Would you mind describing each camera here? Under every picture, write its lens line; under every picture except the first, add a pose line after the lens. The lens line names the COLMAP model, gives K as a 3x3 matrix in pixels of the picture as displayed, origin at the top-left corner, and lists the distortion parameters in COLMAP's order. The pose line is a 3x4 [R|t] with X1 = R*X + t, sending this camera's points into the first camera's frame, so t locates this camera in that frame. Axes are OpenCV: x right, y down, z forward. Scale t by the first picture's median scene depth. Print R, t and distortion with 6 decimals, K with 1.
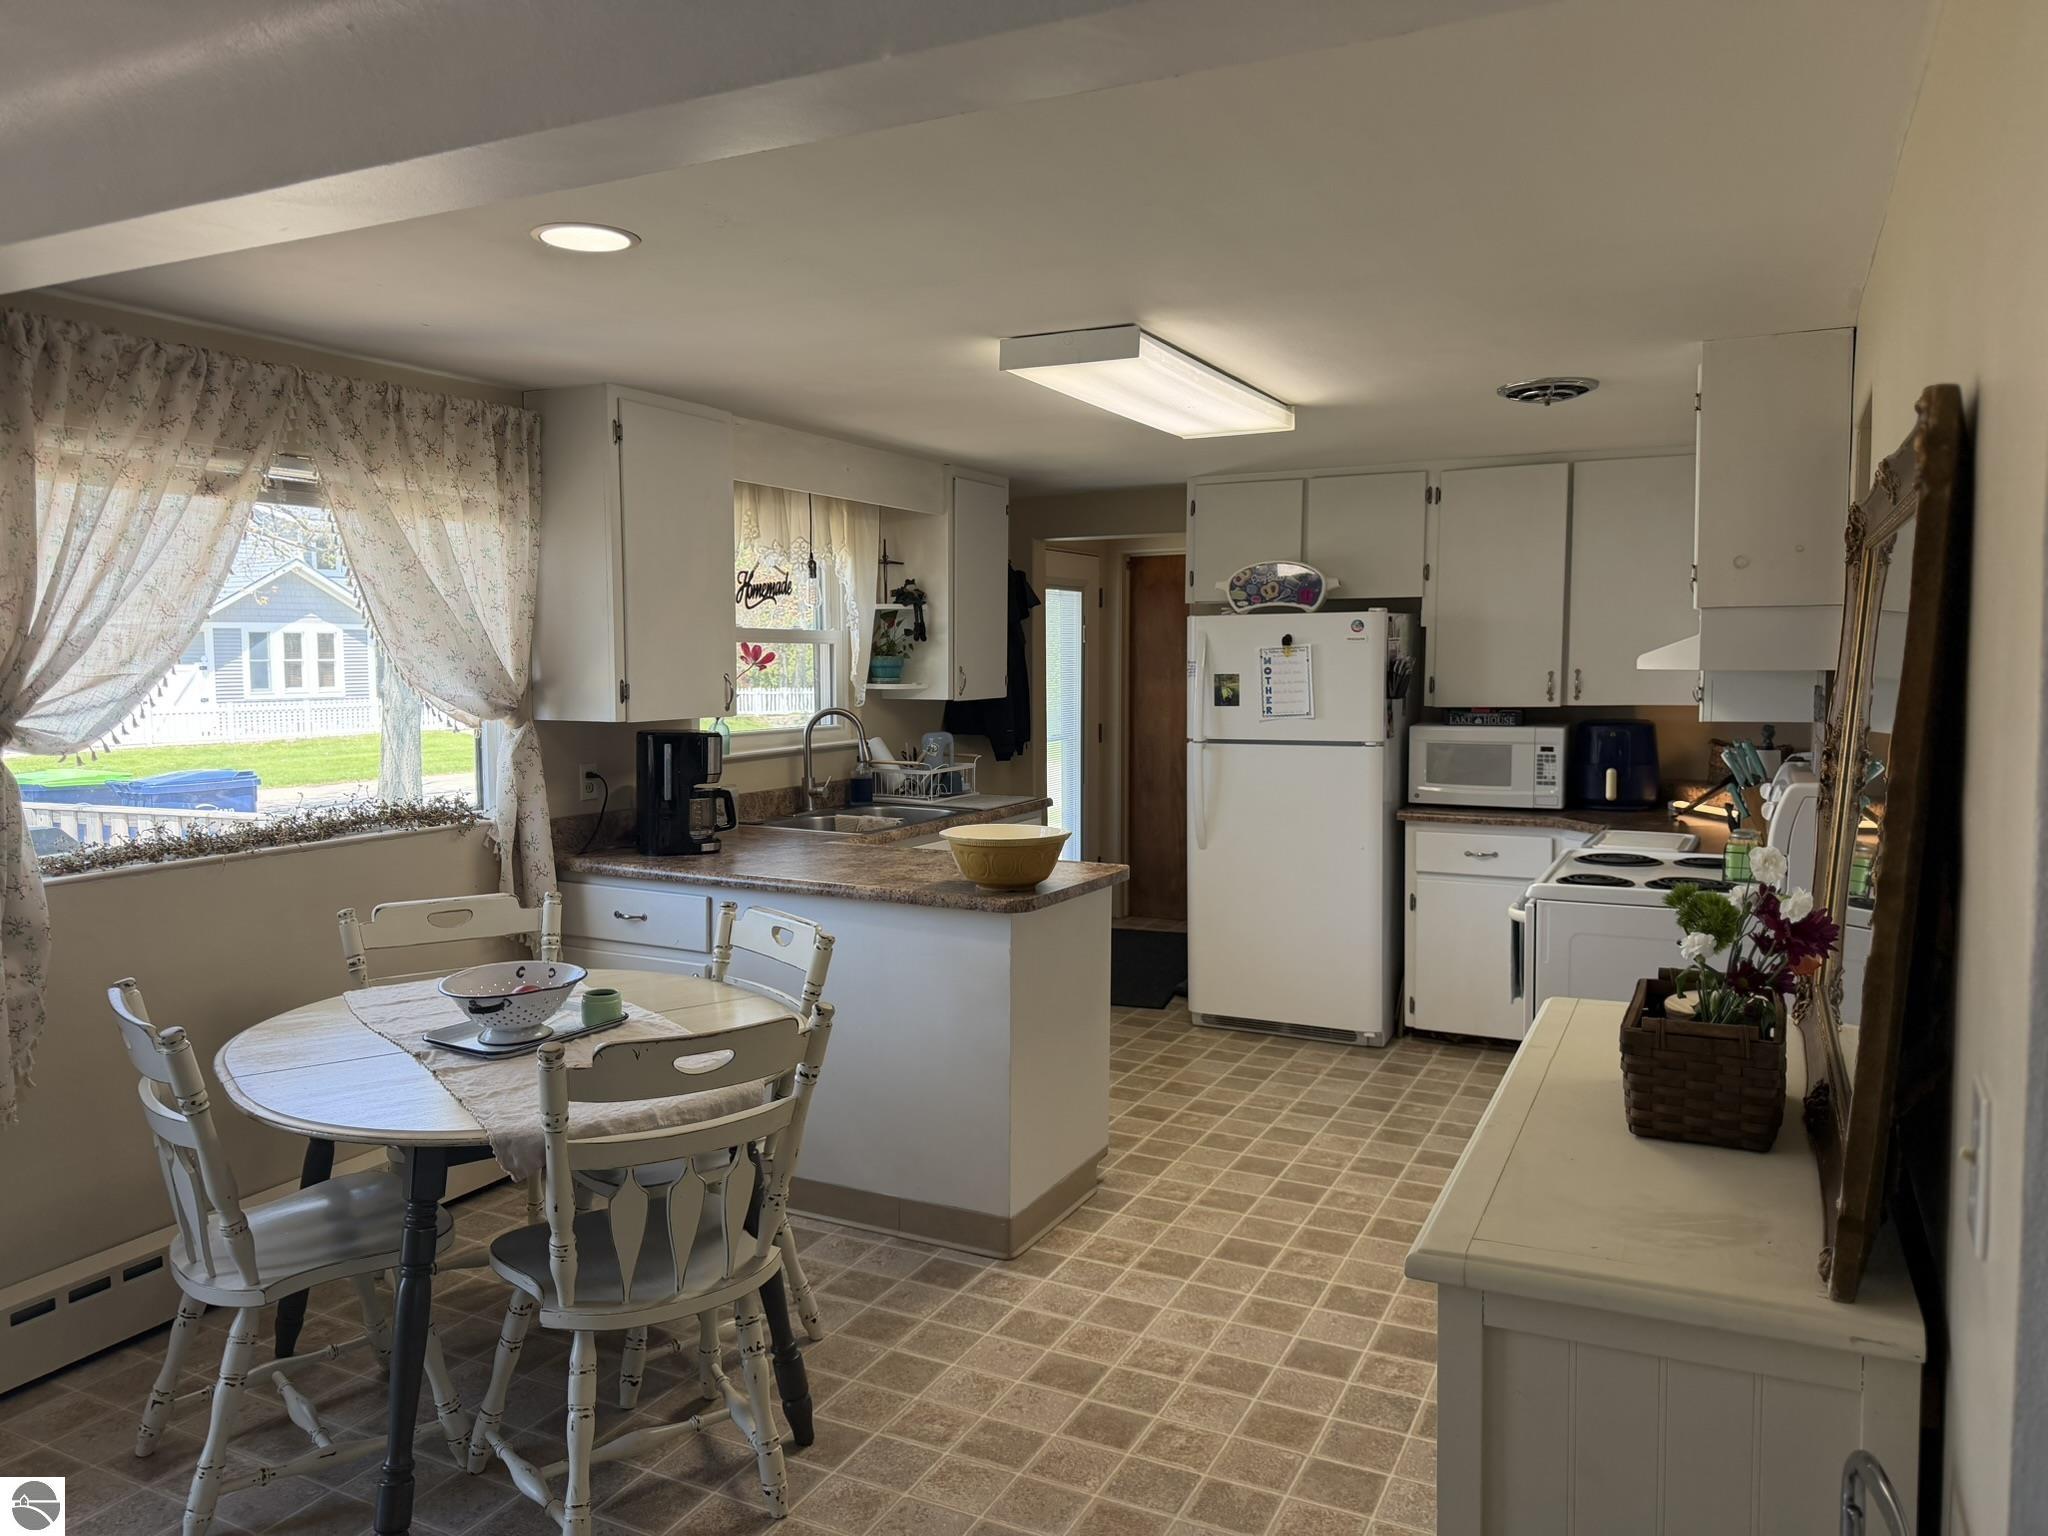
lens RADIAL K [[1437.2, 0, 998.7], [0, 1437.2, 763.6], [0, 0, 1]] dist [0.082834, -0.109292]
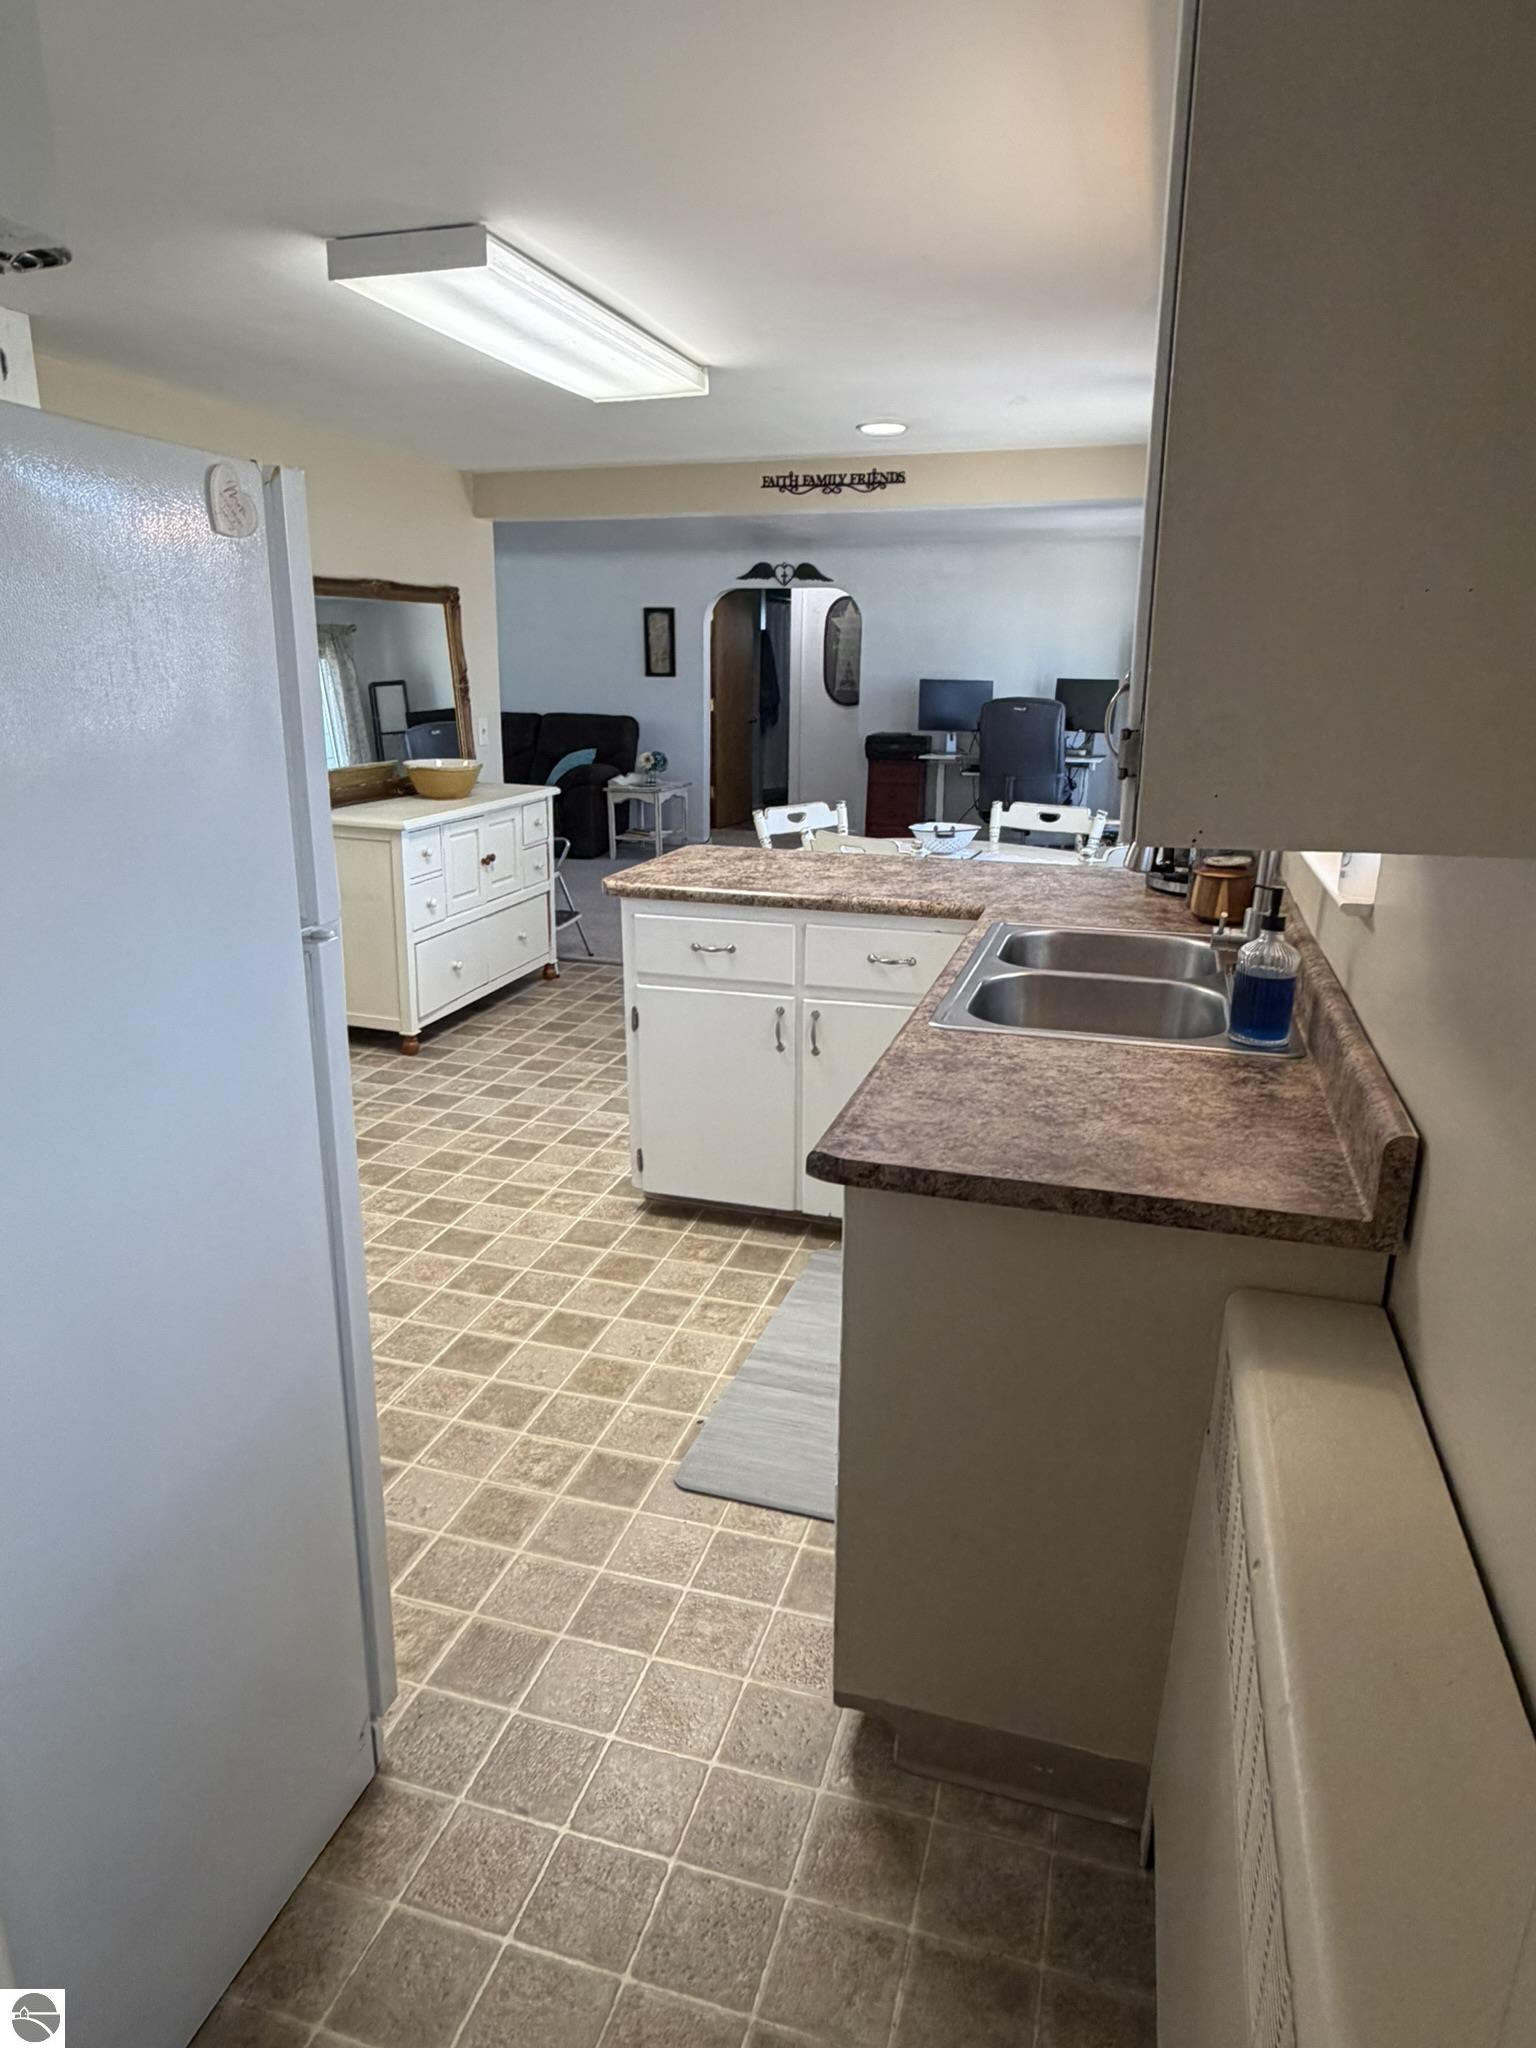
lens RADIAL K [[1235.4, 0, 778.8], [0, 1235.4, 1017.8], [0, 0, 1]] dist [0.002973, -0.001848]
pose [[-0.982235, 0.046218, -0.181874, 0.126542], [-0.021716, 0.934687, 0.354807, -0.127645], [0.186394, 0.352453, -0.917079, 1.764909]]
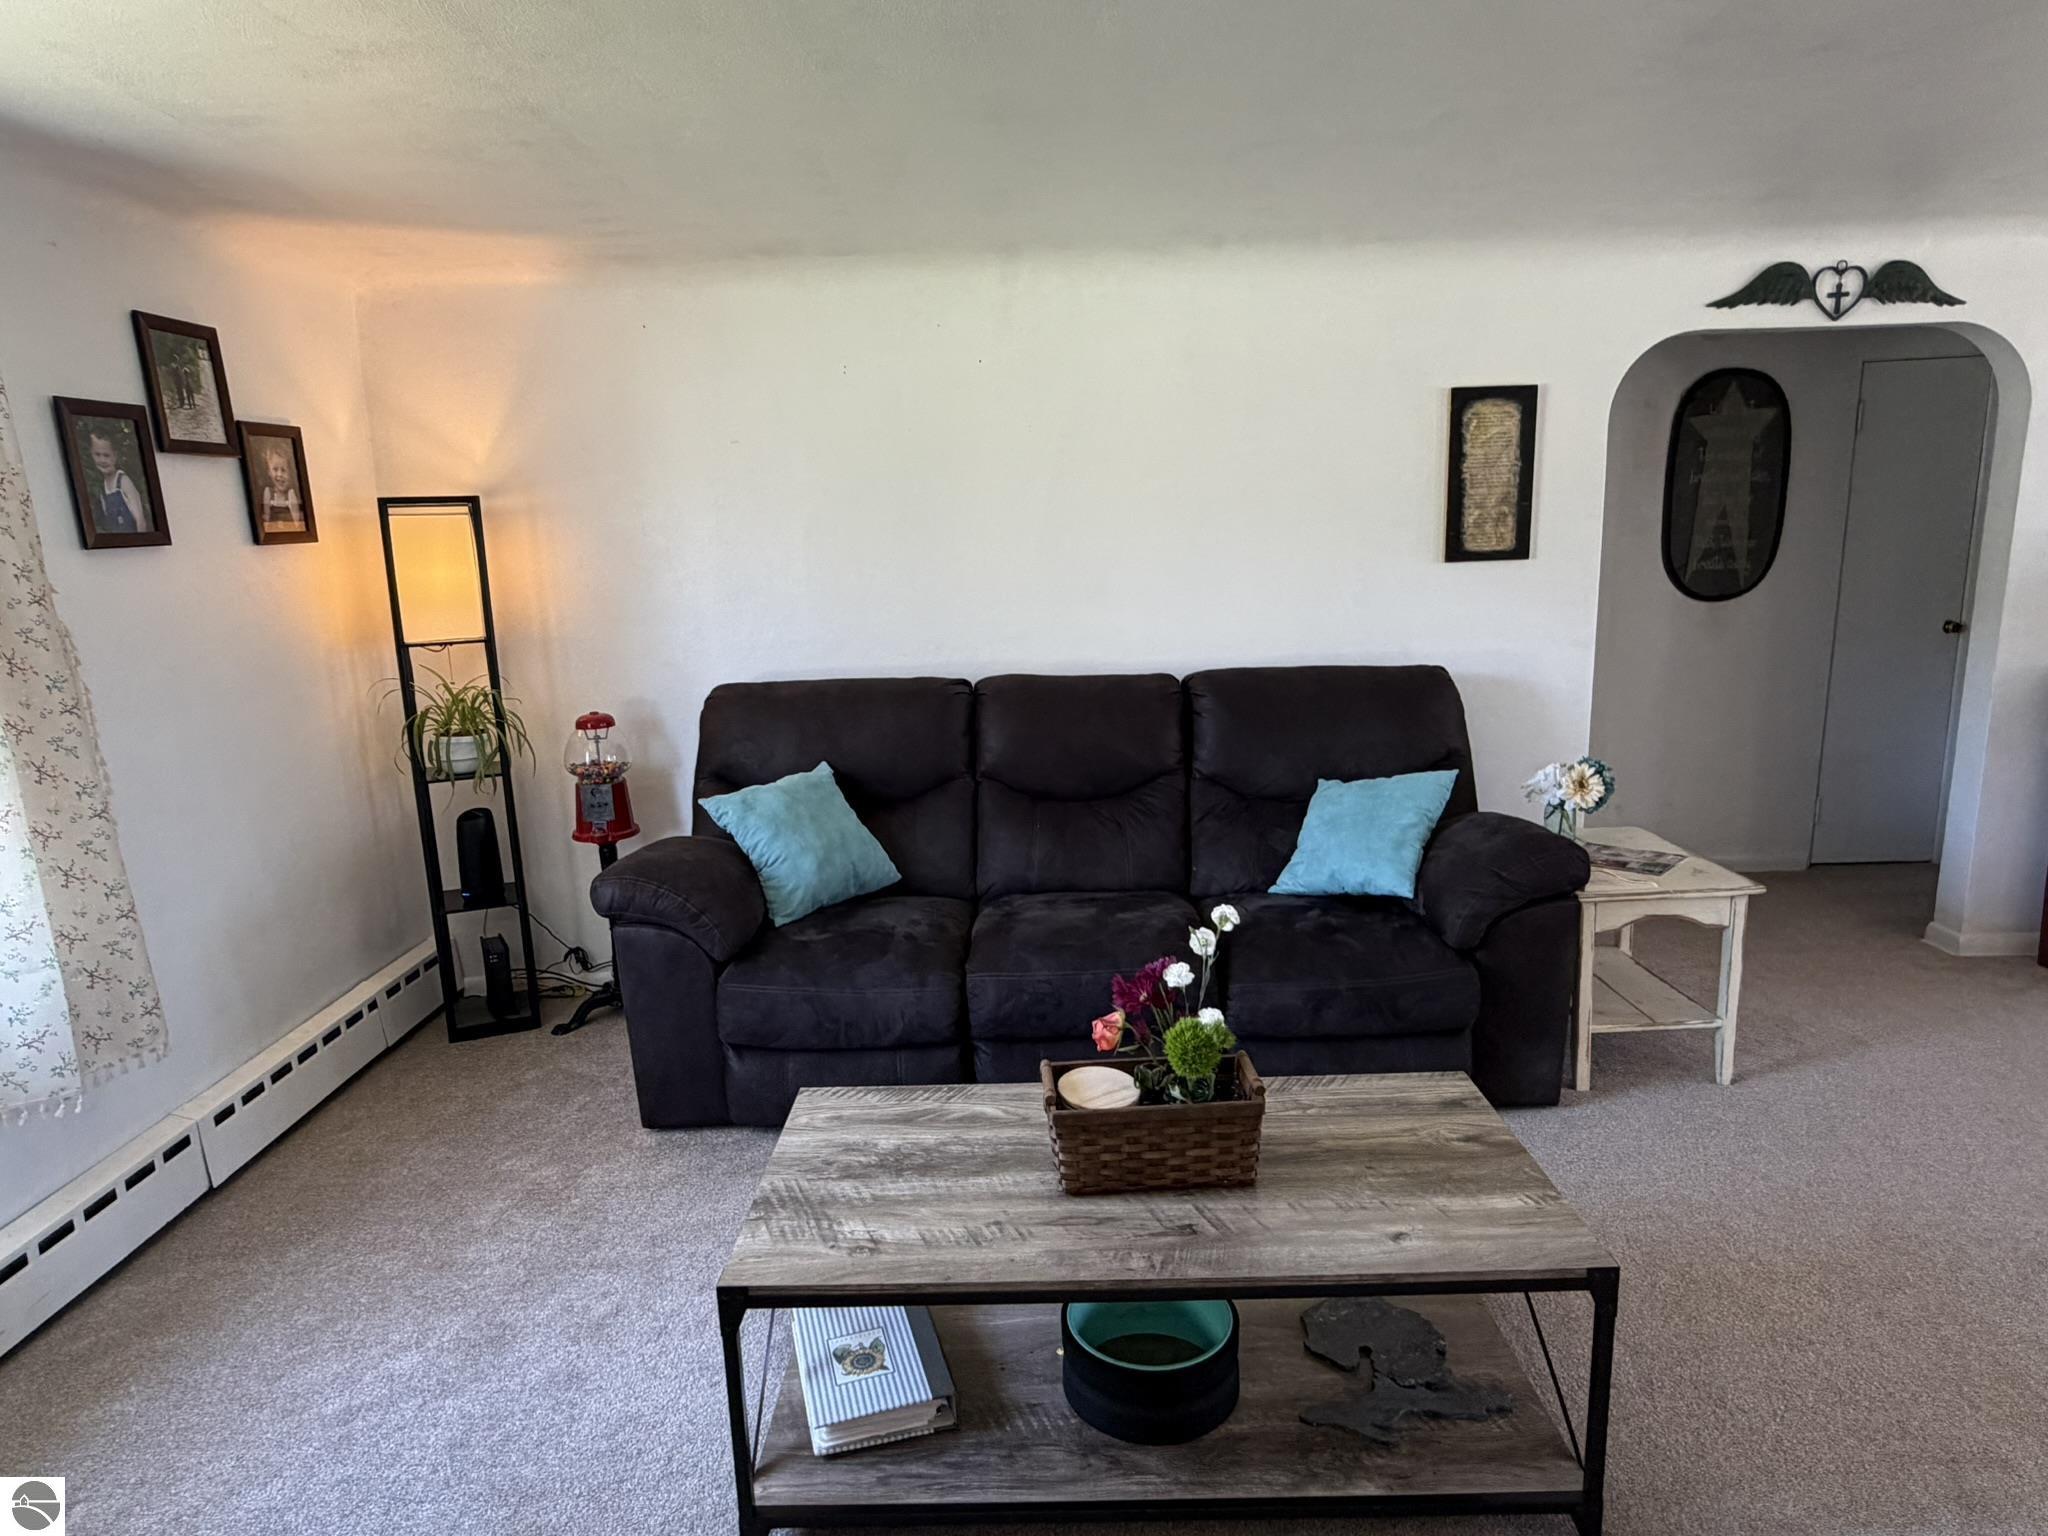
lens RADIAL K [[1215.0, 0, 1012.1], [0, 1215.0, 769.0], [0, 0, 1]] dist [0.003345, 0.000255]
pose [[-0.891019, 0.123197, -0.436930, 0.619745], [0.000743, 0.962867, 0.269977, 0.009054], [0.453966, 0.240230, -0.858024, -0.009624]]
